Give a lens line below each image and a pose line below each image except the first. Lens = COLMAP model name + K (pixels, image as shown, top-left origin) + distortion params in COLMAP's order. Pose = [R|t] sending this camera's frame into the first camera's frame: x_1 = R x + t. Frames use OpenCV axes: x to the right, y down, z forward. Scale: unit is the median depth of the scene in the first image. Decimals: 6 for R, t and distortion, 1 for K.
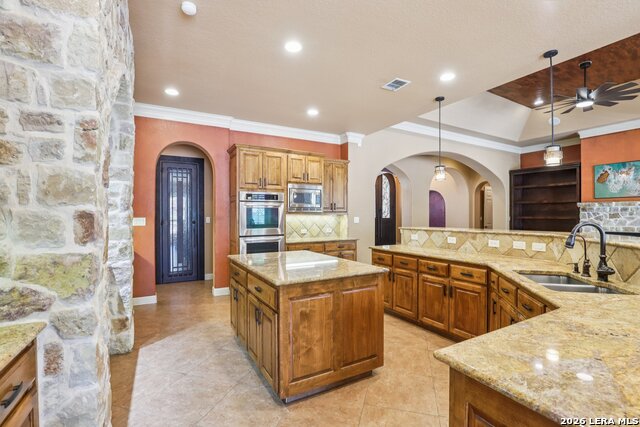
lens RADIAL K [[297.6, 0, 318.7], [0, 297.6, 213.4], [0, 0, 1]] dist [-0.031141, 0.003415]
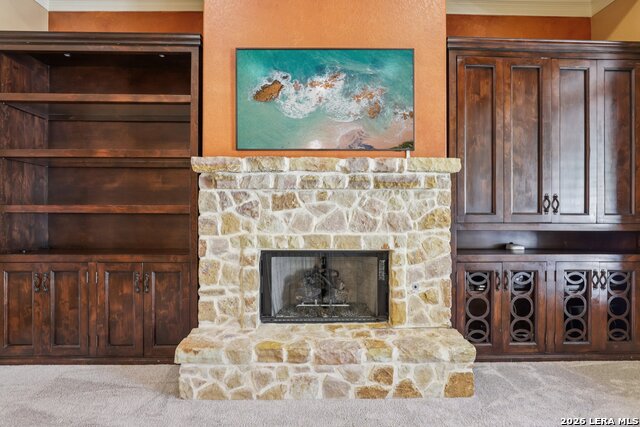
lens RADIAL K [[342.6, 0, 318.1], [0, 342.6, 210.4], [0, 0, 1]] dist [-0.018418, 0.000004]
pose [[0.465421, -0.003558, 0.885082, 0.662768], [-0.006871, 0.999947, 0.007633, 0.014340], [-0.885063, -0.009634, 0.465372, 0.749810]]
